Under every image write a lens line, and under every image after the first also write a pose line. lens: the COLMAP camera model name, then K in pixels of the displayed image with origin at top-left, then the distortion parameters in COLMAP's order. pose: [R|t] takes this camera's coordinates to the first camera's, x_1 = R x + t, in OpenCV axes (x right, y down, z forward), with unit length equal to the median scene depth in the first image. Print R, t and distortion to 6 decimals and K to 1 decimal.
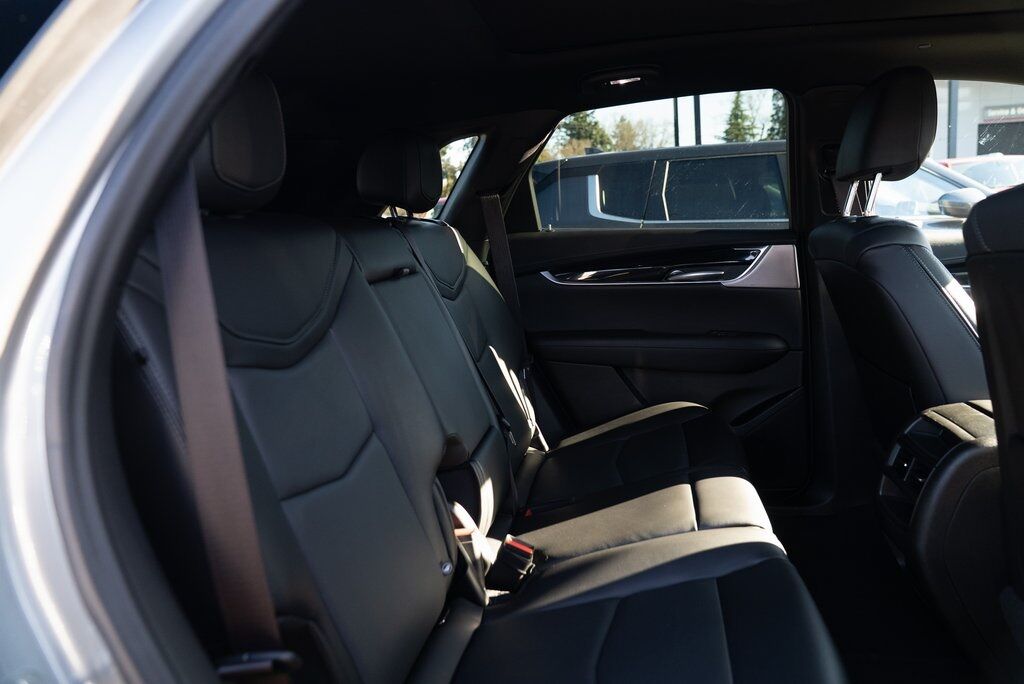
lens RADIAL K [[716.0, 0, 512.0], [0, 716.0, 342.0], [0, 0, 1]] dist [-0.128851, 0.098195]
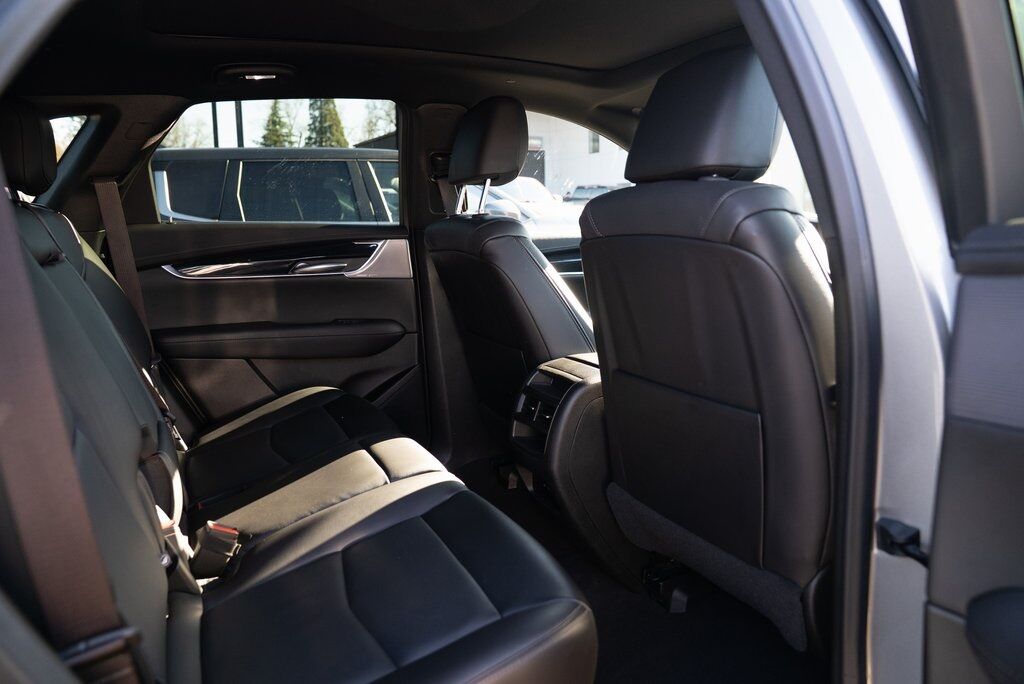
lens RADIAL K [[716.0, 0, 512.0], [0, 716.0, 342.0], [0, 0, 1]] dist [-0.128851, 0.098195]
pose [[0.810591, -0.057768, 0.582757, -0.137578], [0.063130, 0.997943, 0.011114, 0.024413], [-0.582201, 0.027780, 0.812570, -0.028684]]
